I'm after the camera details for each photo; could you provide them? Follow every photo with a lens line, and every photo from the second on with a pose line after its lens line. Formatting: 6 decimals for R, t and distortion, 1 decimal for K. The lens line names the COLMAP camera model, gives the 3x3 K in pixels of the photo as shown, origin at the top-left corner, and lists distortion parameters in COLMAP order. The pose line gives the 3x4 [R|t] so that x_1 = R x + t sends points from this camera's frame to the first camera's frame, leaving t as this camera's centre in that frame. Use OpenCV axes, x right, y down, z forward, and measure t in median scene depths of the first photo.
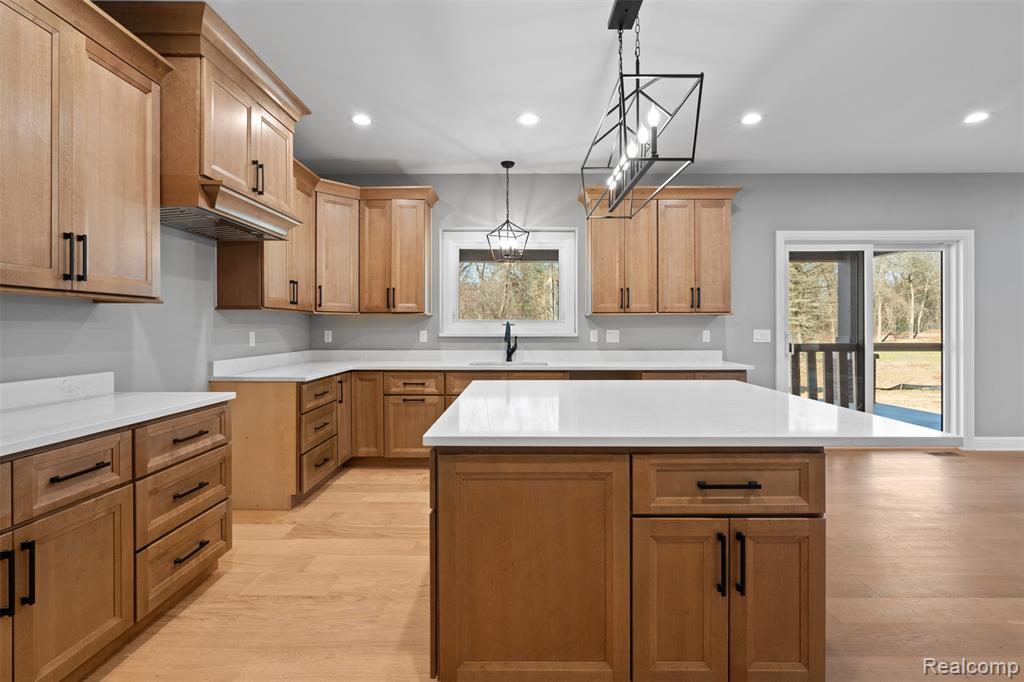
lens RADIAL K [[466.6, 0, 509.1], [0, 466.6, 328.8], [0, 0, 1]] dist [-0.010369, 0.004619]
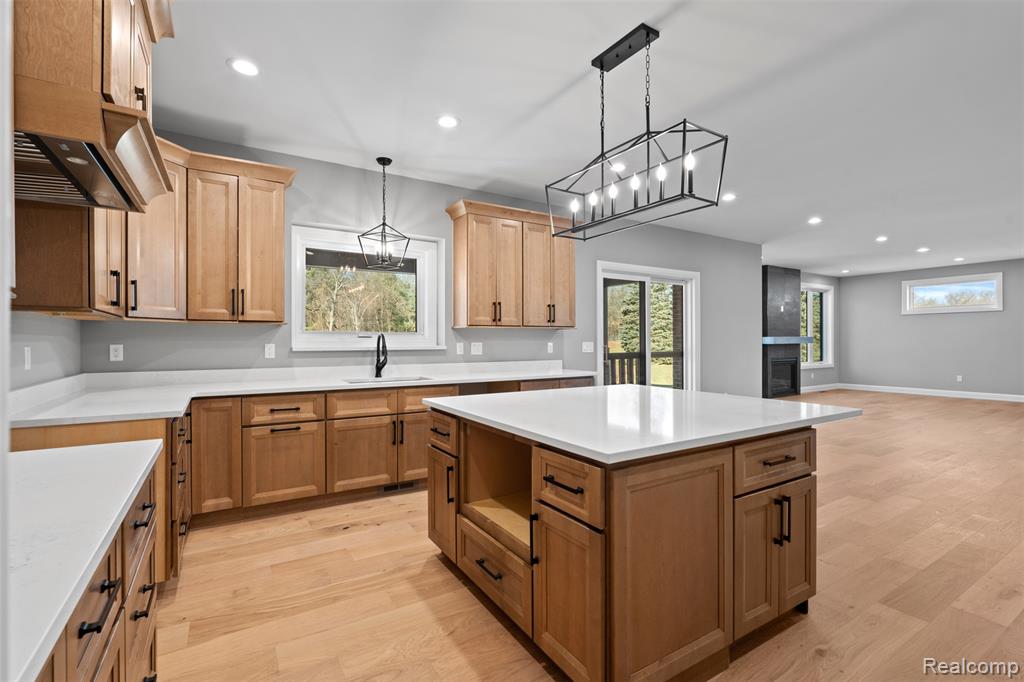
lens RADIAL K [[466.6, 0, 510.2], [0, 466.6, 339.9], [0, 0, 1]] dist [-0.010369, 0.004619]
pose [[0.844107, -0.000324, 0.536174, -0.287550], [0.002248, 0.999993, -0.002935, 0.000098], [-0.536170, 0.003683, 0.844102, 0.100722]]
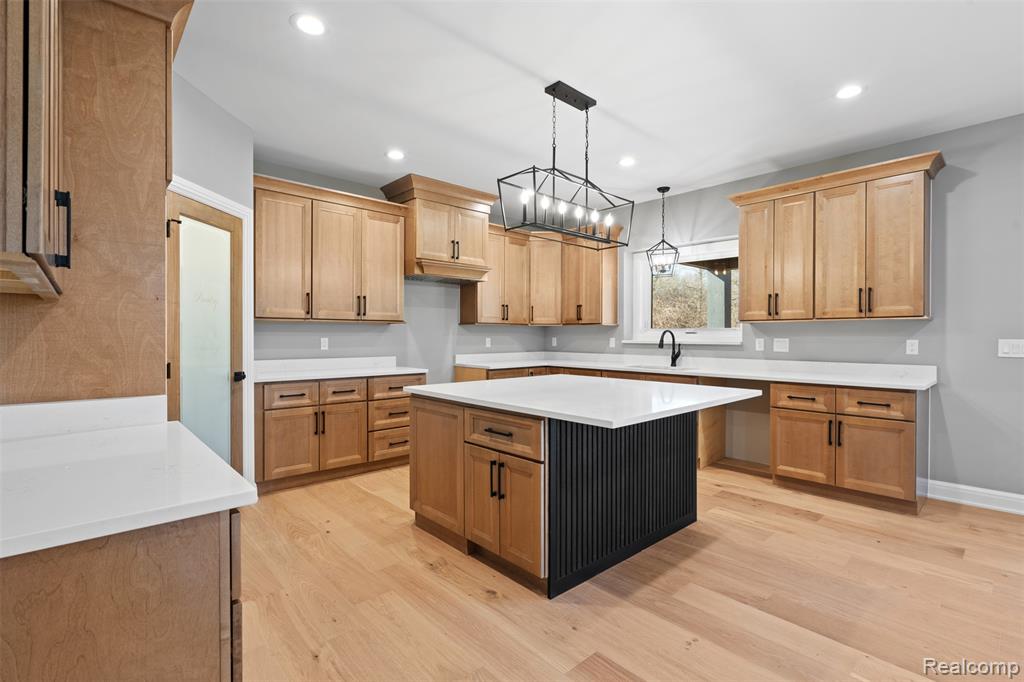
lens RADIAL K [[466.6, 0, 509.4], [0, 466.6, 339.4], [0, 0, 1]] dist [-0.010369, 0.004619]
pose [[0.680601, 0.008410, -0.732606, 0.574364], [-0.002898, 0.999957, 0.008786, -0.002029], [0.732648, -0.003856, 0.680597, -0.030796]]
